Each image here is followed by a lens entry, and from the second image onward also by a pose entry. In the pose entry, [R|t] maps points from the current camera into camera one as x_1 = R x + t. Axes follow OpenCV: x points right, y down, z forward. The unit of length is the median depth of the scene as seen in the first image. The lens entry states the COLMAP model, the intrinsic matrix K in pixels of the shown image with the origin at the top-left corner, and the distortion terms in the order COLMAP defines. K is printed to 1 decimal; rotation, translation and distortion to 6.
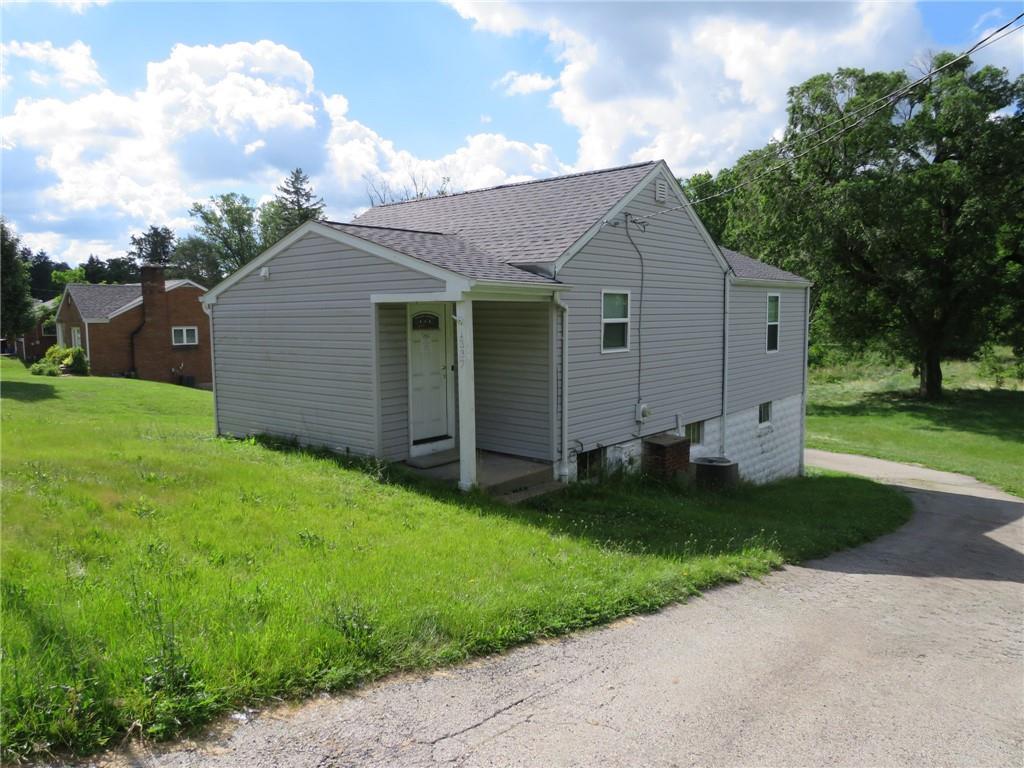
lens RADIAL K [[727.0, 0, 513.5], [0, 727.0, 382.2], [0, 0, 1]] dist [-0.028549, 0.011817]
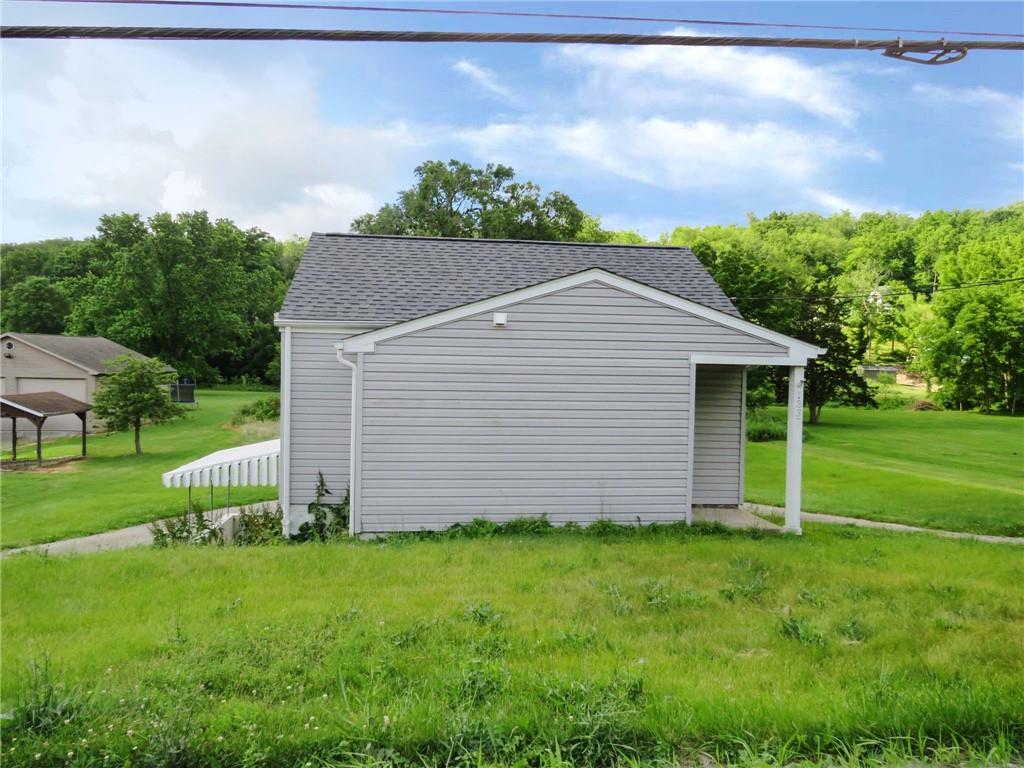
lens RADIAL K [[727.0, 0, 508.3], [0, 727.0, 380.3], [0, 0, 1]] dist [-0.028549, 0.011817]
pose [[0.691803, 0.006779, 0.722054, -0.387313], [0.041373, 0.997941, -0.049009, -0.017476], [-0.720900, 0.063779, 0.690099, 0.180603]]
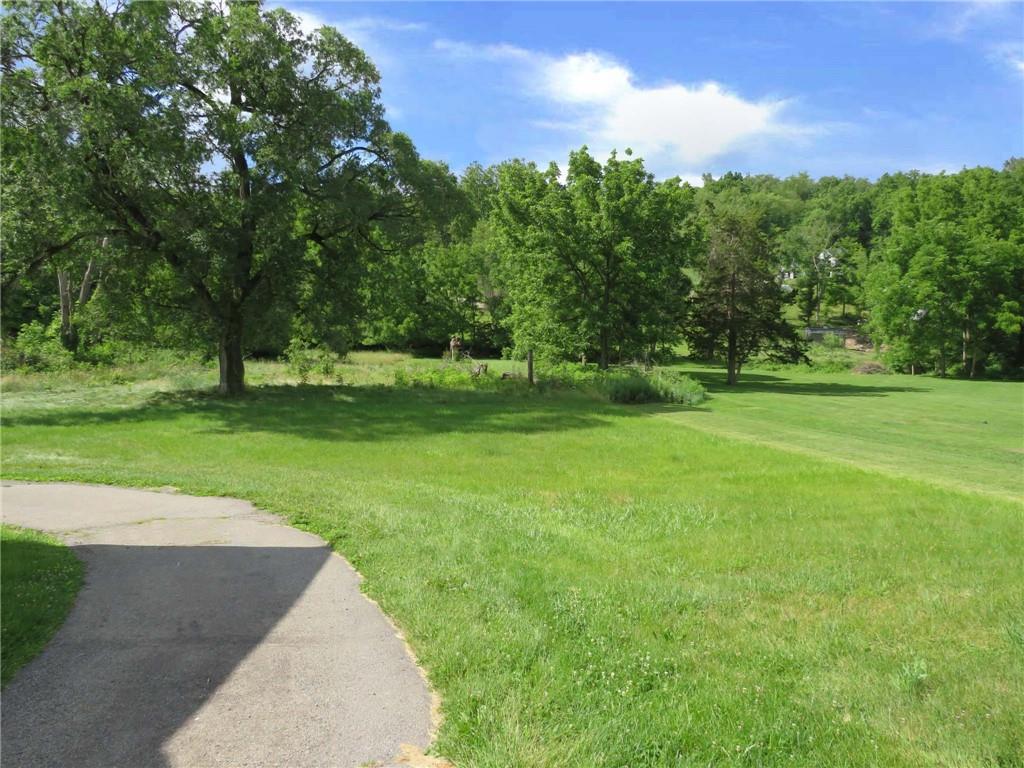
lens RADIAL K [[727.0, 0, 510.0], [0, 727.0, 384.9], [0, 0, 1]] dist [-0.028549, 0.011817]
pose [[0.654650, -0.022941, 0.755584, 0.226987], [0.035669, 0.999364, -0.000561, 0.030213], [-0.755090, 0.027318, 0.655051, 0.305134]]
